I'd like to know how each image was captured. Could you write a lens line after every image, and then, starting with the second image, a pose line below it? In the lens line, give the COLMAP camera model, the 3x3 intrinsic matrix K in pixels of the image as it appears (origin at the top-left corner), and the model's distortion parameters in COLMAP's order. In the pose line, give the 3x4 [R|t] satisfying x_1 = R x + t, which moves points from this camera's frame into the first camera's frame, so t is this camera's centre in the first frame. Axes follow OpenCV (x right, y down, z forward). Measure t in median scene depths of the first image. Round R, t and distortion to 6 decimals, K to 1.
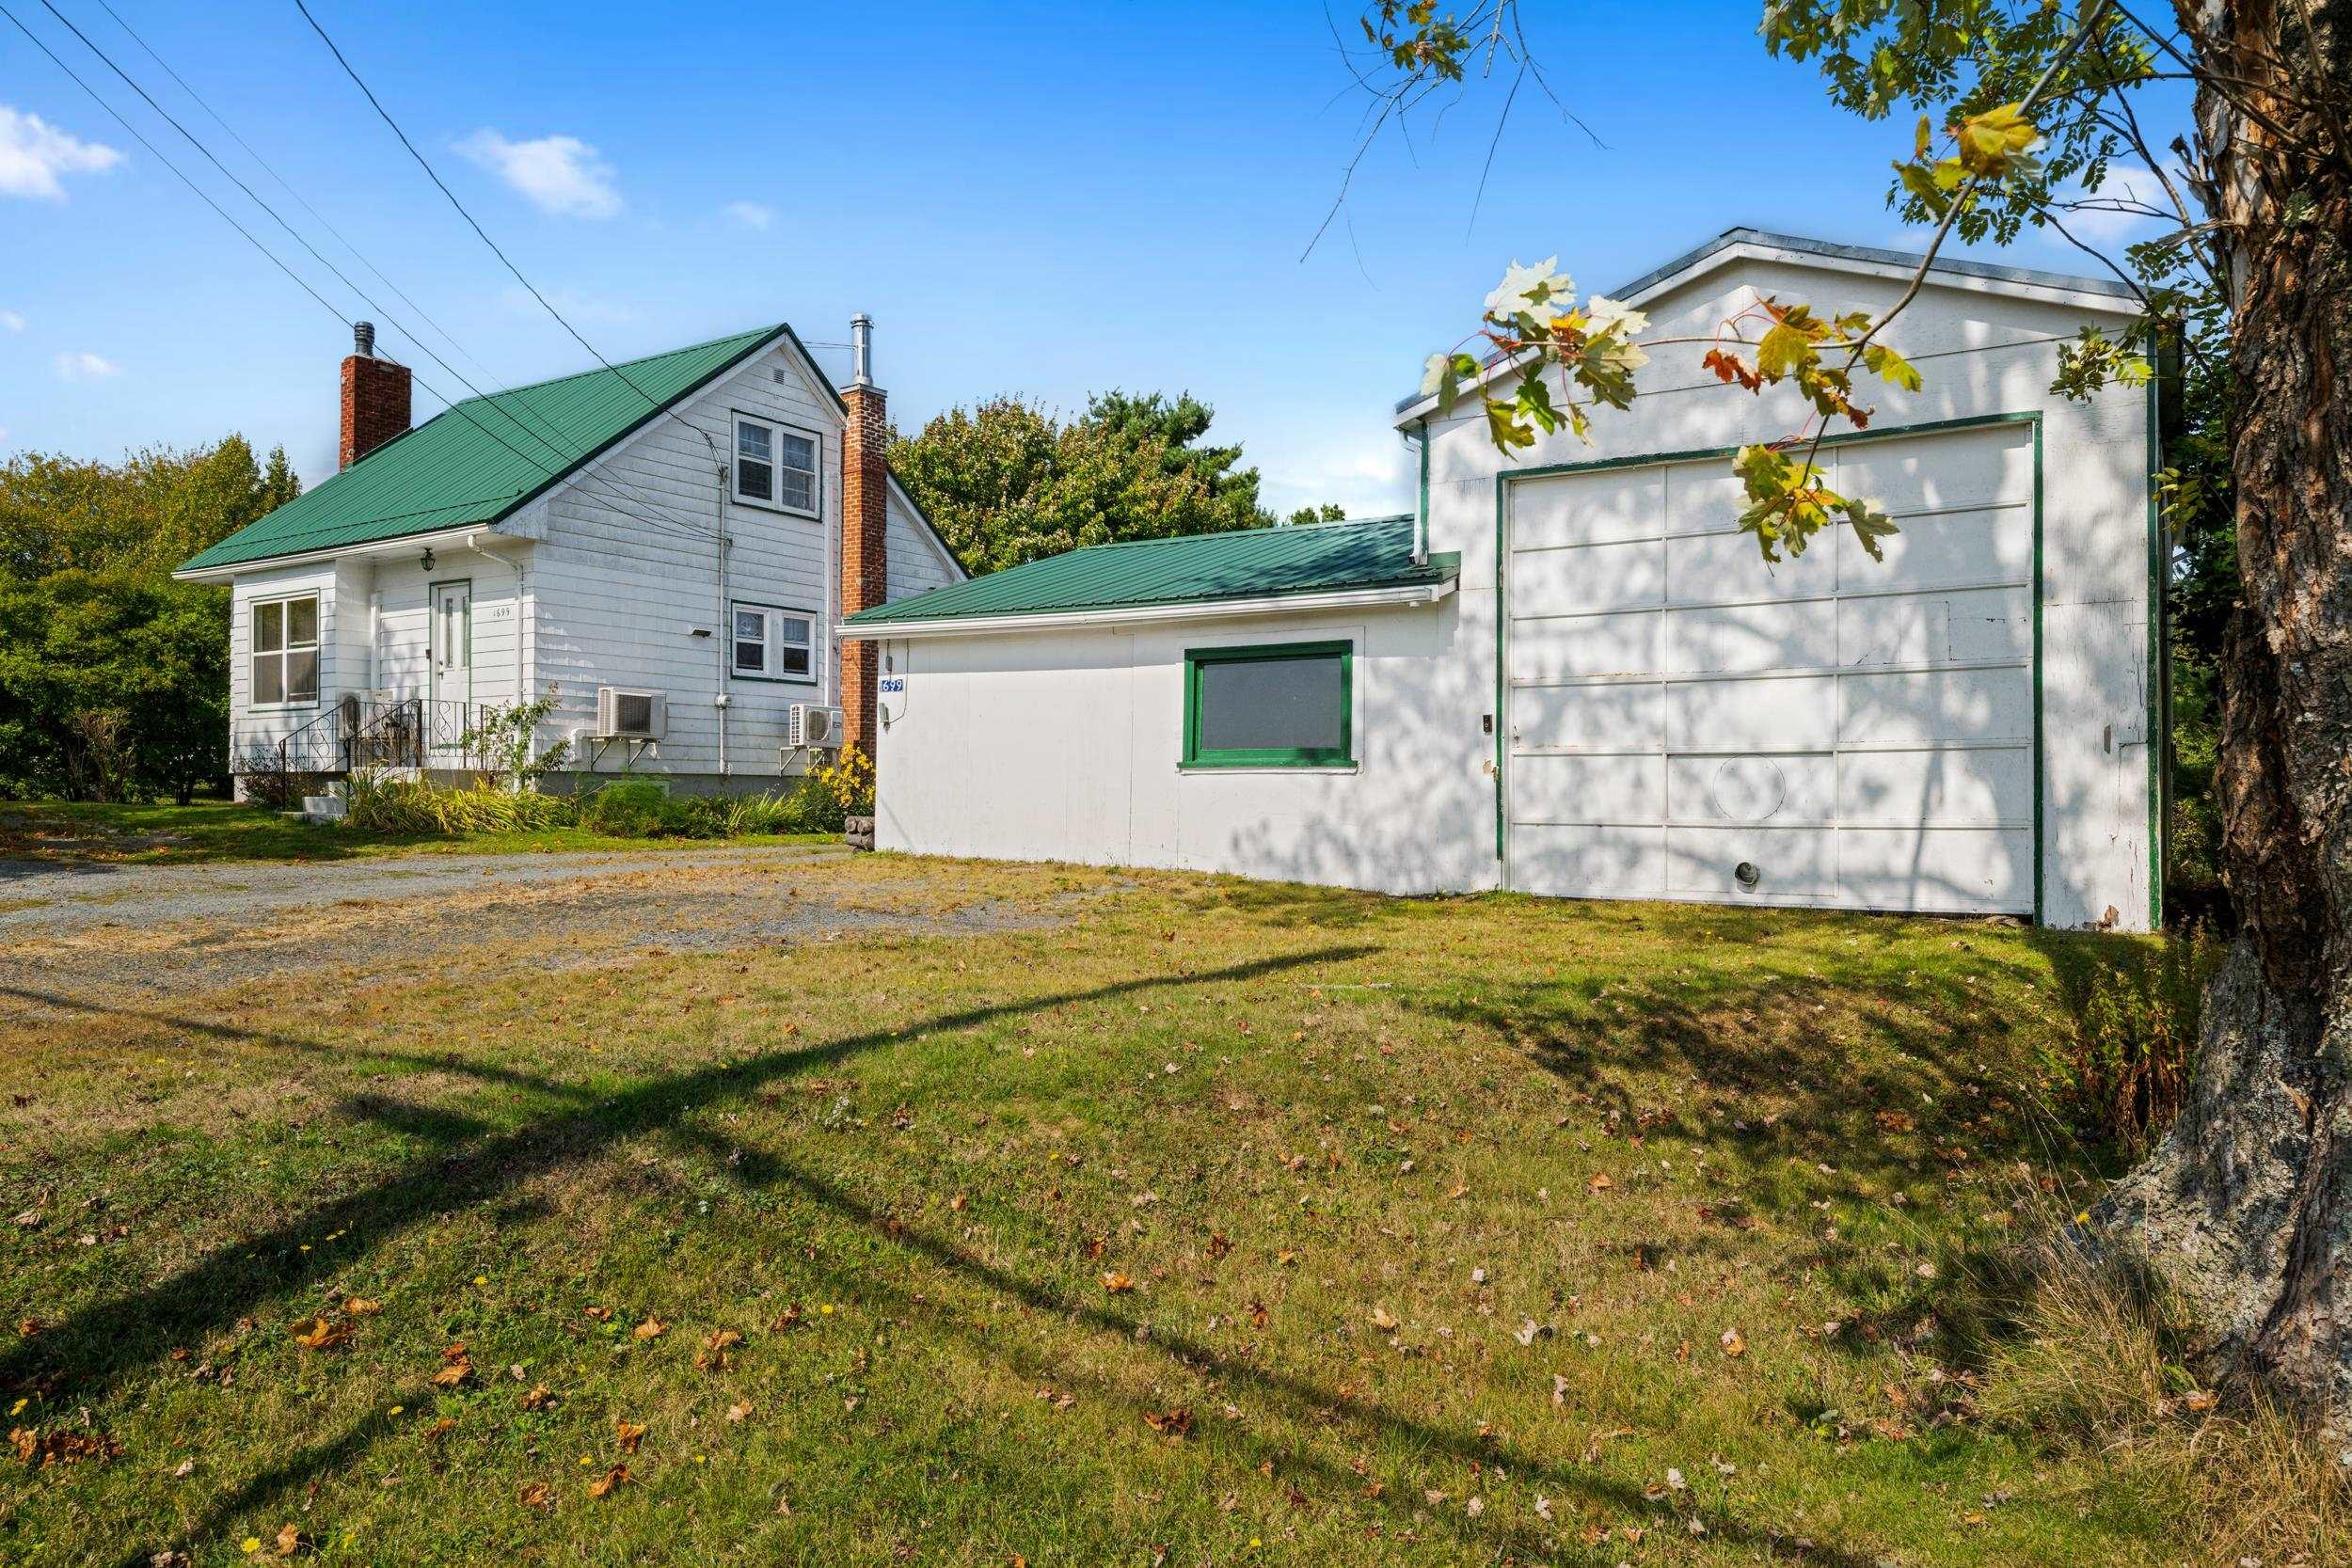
lens RADIAL K [[1476.3, 0, 1183.1], [0, 1476.3, 779.1], [0, 0, 1]] dist [-0.019618, -0.000933]
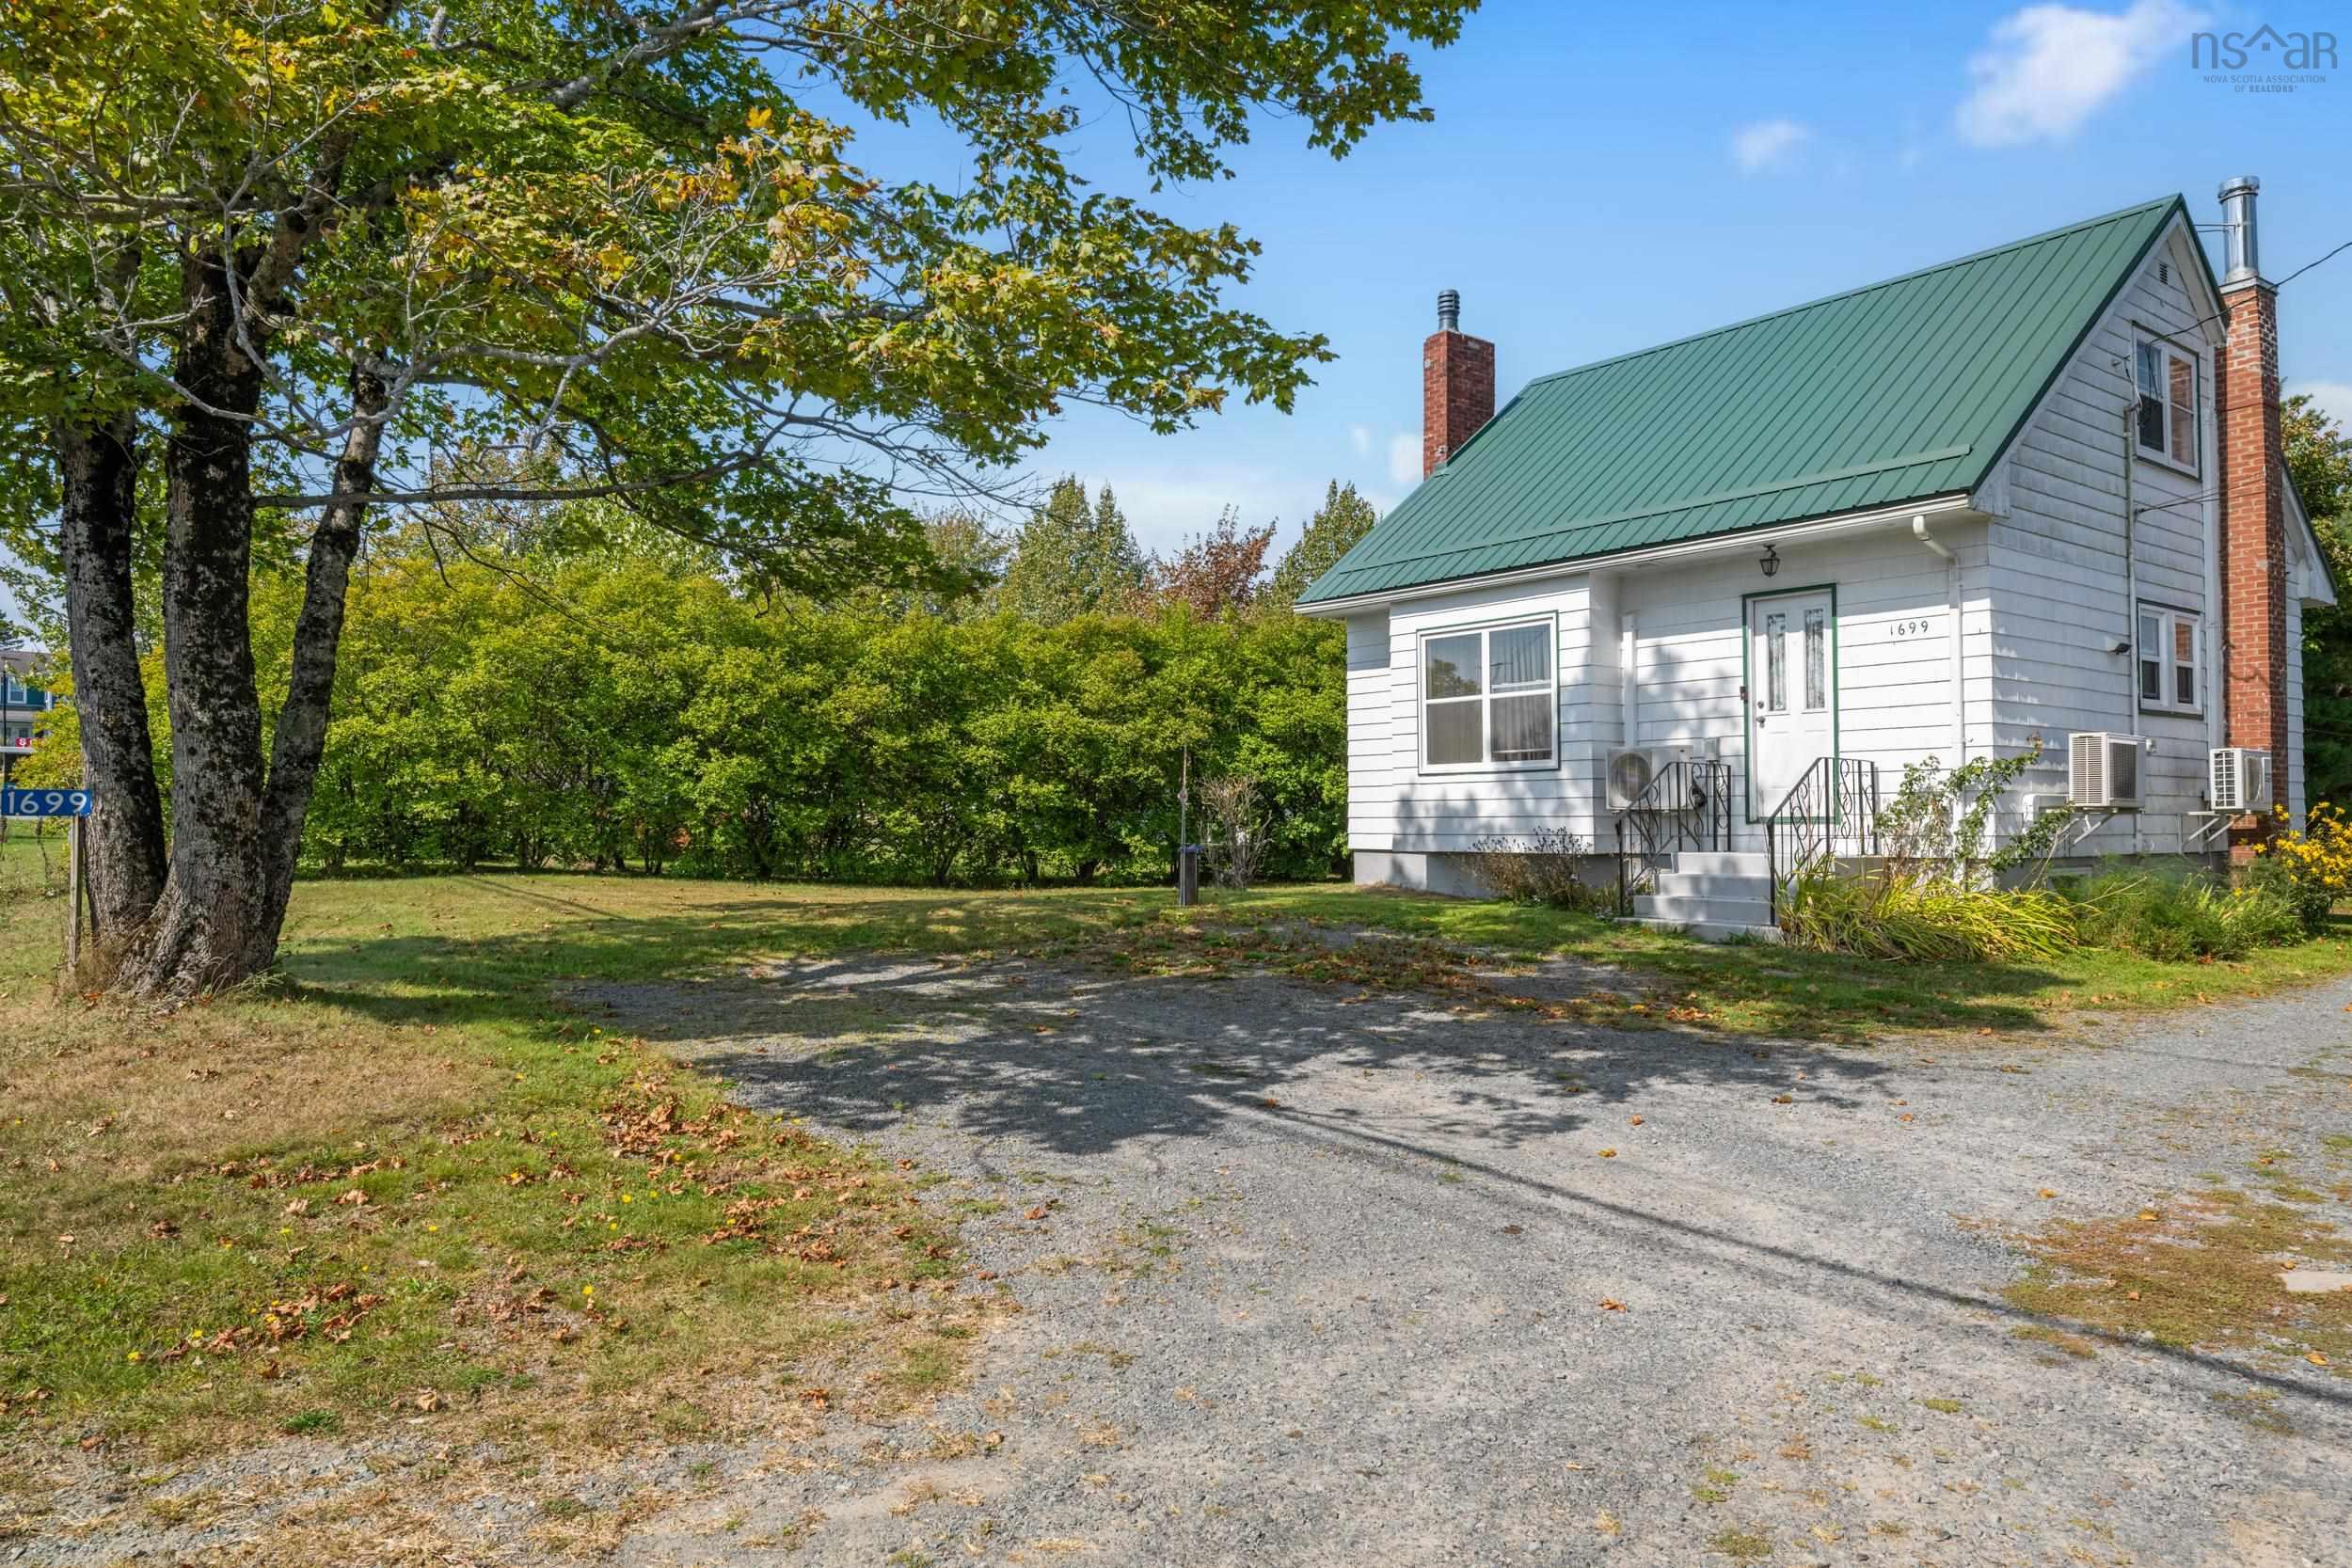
lens RADIAL K [[1476.3, 0, 1168.7], [0, 1476.3, 789.1], [0, 0, 1]] dist [-0.019618, -0.000933]
pose [[0.938383, -0.014767, -0.345280, -0.529742], [0.011137, 0.999860, -0.012496, -0.031885], [0.345417, 0.007880, 0.938416, 0.222691]]
